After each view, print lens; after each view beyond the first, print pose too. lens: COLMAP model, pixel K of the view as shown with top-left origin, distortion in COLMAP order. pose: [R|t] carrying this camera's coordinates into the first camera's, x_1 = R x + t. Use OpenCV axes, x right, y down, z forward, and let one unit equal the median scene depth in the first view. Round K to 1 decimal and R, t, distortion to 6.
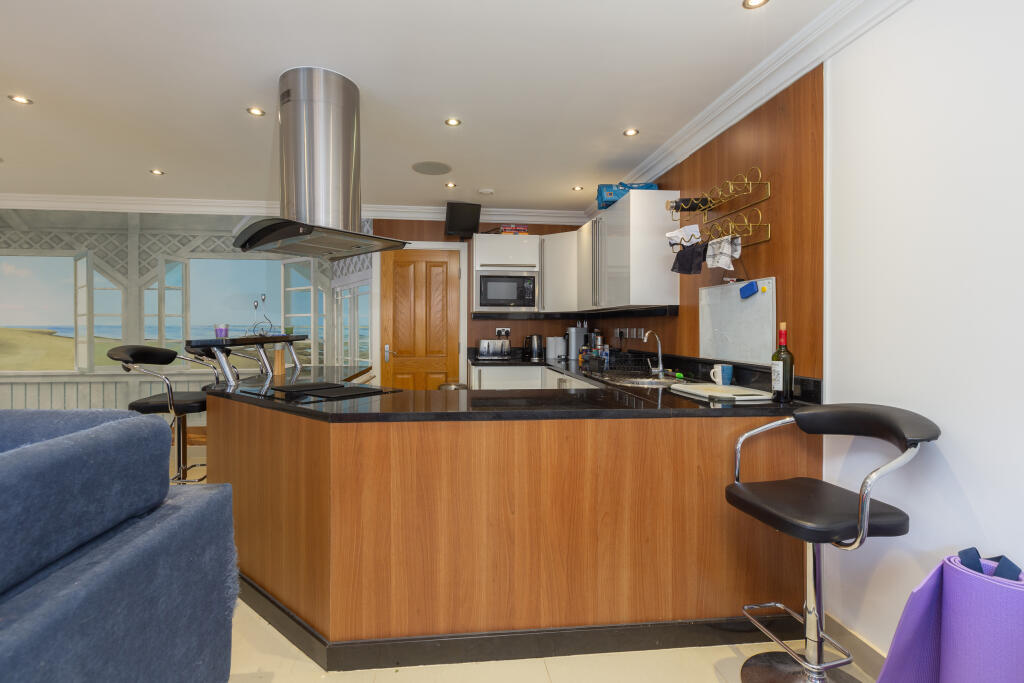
lens RADIAL K [[471.3, 0, 509.8], [0, 471.3, 334.2], [0, 0, 1]] dist [-0.001639, -0.000230]
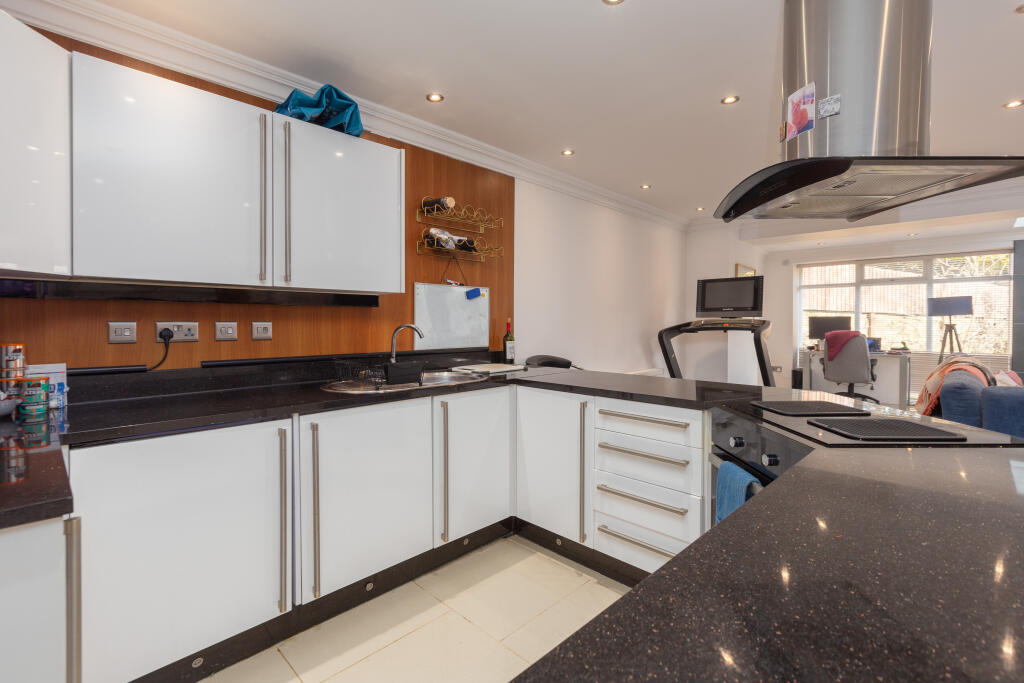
lens RADIAL K [[471.3, 0, 512.1], [0, 471.3, 333.6], [0, 0, 1]] dist [-0.001639, -0.000230]
pose [[-0.596494, -0.020082, 0.802366, -0.434995], [0.011872, 0.999357, 0.033839, -0.014088], [-0.802530, 0.029710, -0.595872, 1.125409]]
